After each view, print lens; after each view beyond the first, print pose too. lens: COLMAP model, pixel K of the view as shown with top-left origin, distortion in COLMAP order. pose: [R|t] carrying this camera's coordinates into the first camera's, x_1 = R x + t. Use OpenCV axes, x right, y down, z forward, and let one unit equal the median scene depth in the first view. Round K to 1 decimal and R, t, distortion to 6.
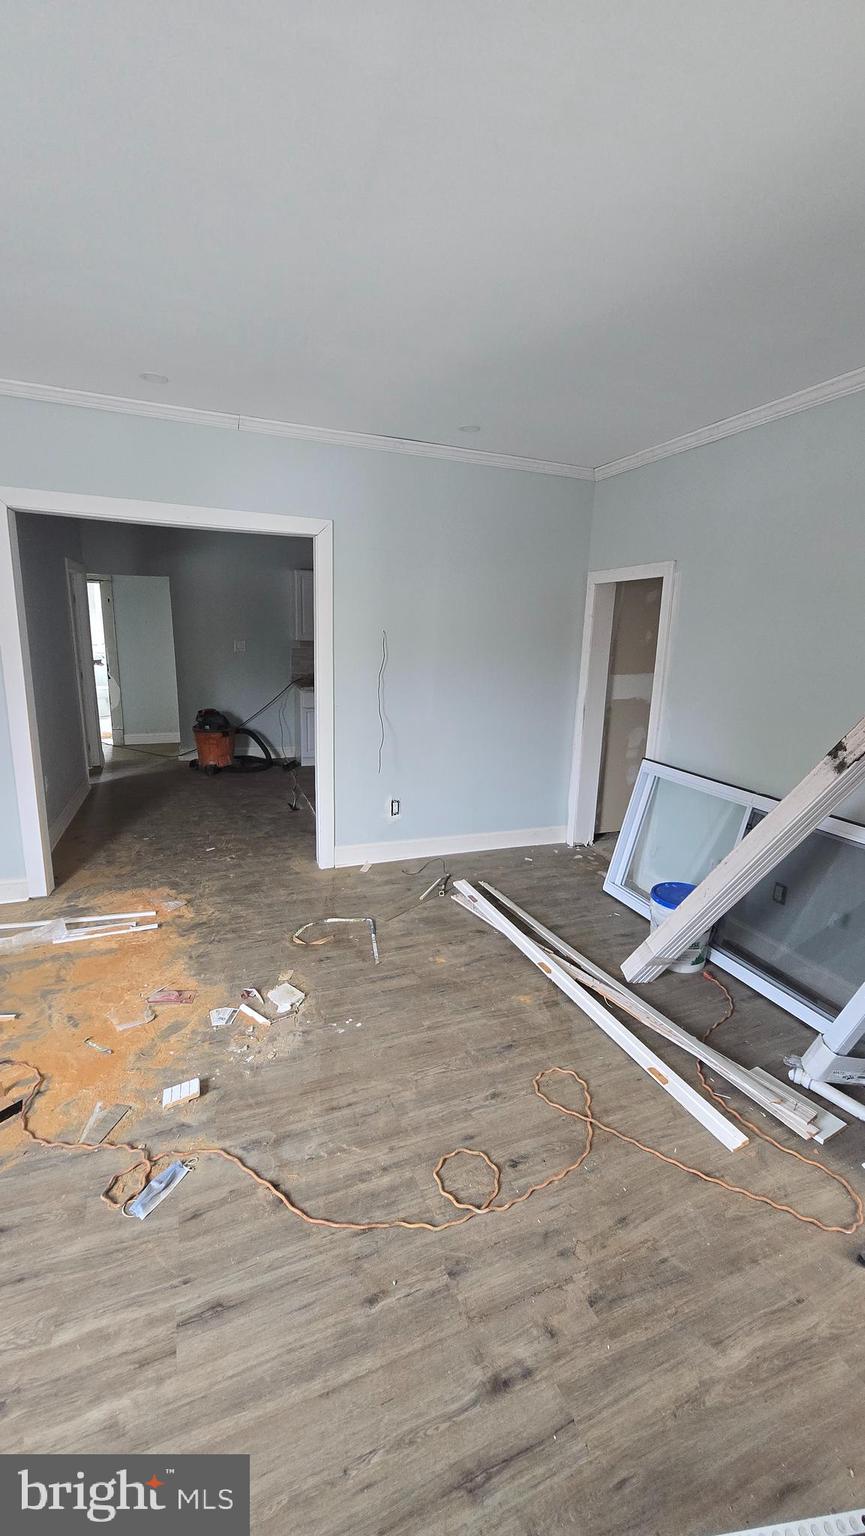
lens RADIAL K [[609.3, 0, 432.2], [0, 609.3, 766.9], [0, 0, 1]] dist [0.001139, -0.001003]
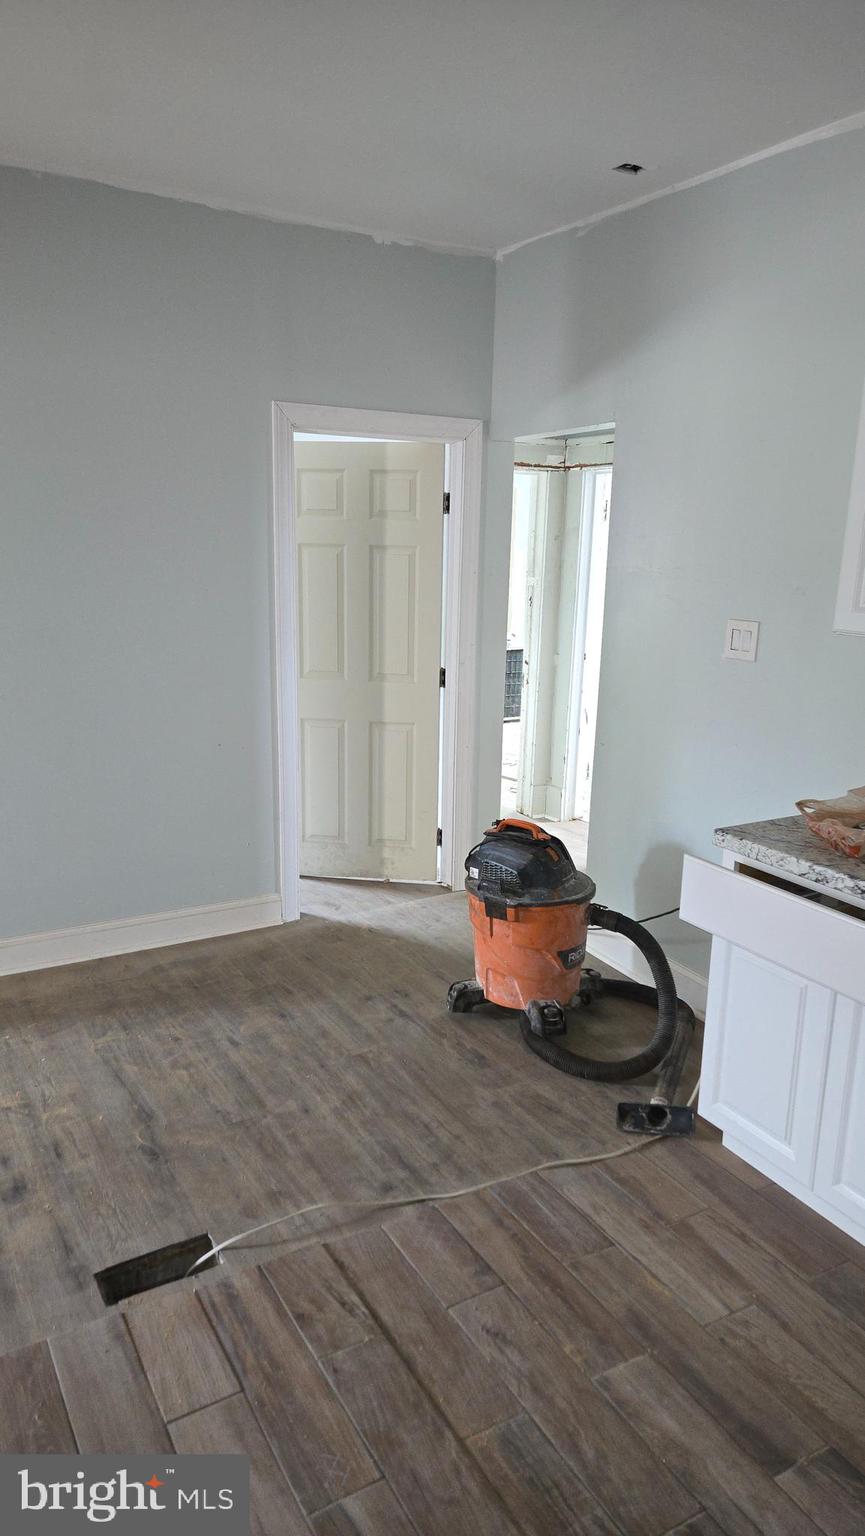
lens RADIAL K [[1040.0, 0, 432.7], [0, 1040.0, 773.1], [0, 0, 1]] dist [0.042978, -0.013004]
pose [[0.160037, 0.199359, -0.966770, 0.150133], [-0.247919, 0.956118, 0.156123, -0.194952], [0.955471, 0.214695, 0.202439, 0.839309]]
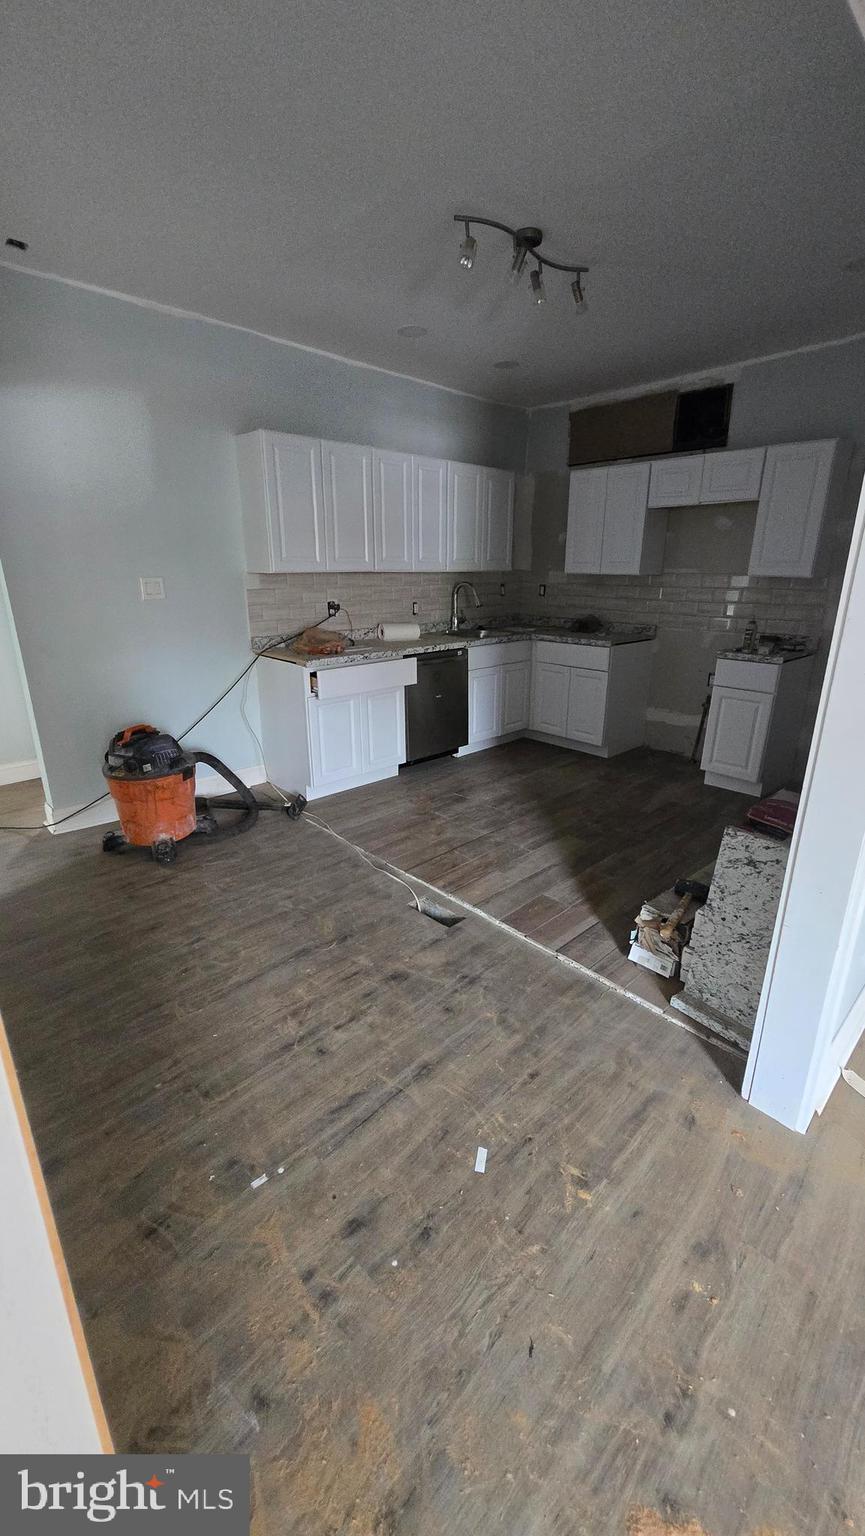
lens RADIAL K [[609.3, 0, 443.4], [0, 609.3, 768.3], [0, 0, 1]] dist [0.001139, -0.001003]
pose [[0.918107, -0.156402, 0.364168, -0.326836], [0.116766, 0.984802, 0.128569, -0.097452], [-0.378742, -0.075518, 0.922416, 0.471984]]
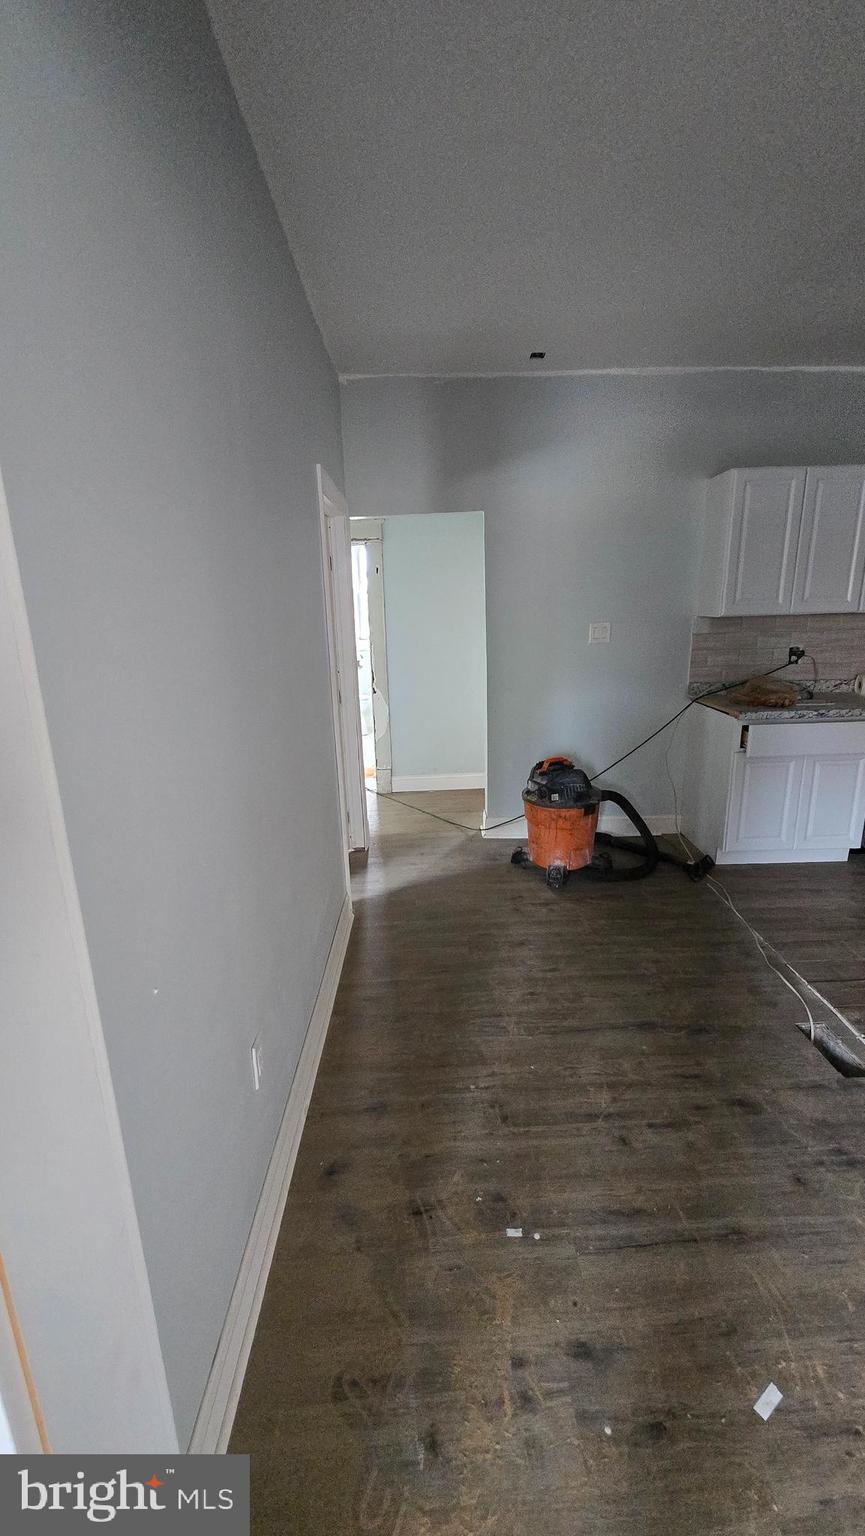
lens RADIAL K [[609.3, 0, 432.5], [0, 609.3, 770.6], [0, 0, 1]] dist [0.001139, -0.001003]
pose [[0.936653, 0.028190, -0.349123, -0.284033], [-0.017143, 0.999251, 0.034692, -0.102362], [0.349840, -0.026510, 0.936434, 0.479660]]
